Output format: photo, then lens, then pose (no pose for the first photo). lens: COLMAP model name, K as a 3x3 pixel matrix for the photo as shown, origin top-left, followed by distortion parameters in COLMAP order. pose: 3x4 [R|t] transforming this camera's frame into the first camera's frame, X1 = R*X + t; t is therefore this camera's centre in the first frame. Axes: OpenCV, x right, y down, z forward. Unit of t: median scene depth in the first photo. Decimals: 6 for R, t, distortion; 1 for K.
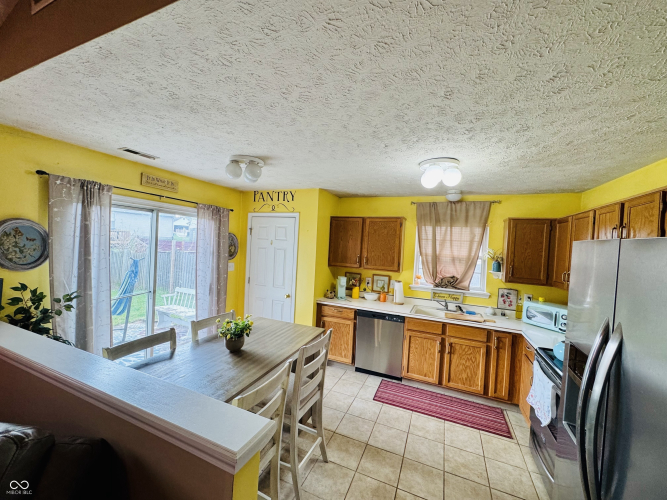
lens RADIAL K [[265.1, 0, 333.8], [0, 265.1, 249.8], [0, 0, 1]] dist [-0.006355, 0.001571]
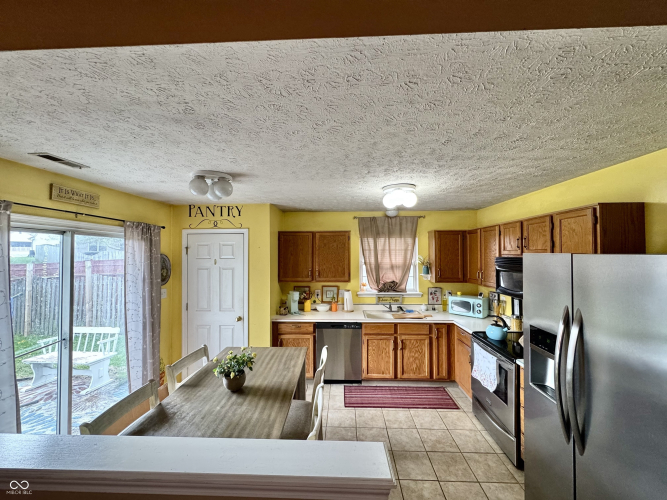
lens RADIAL K [[265.1, 0, 333.3], [0, 265.1, 249.9], [0, 0, 1]] dist [-0.006355, 0.001571]
pose [[0.933887, -0.050428, 0.353996, -0.233230], [0.060607, 0.998004, -0.017720, -0.037473], [-0.352396, 0.038003, 0.935079, 0.014613]]
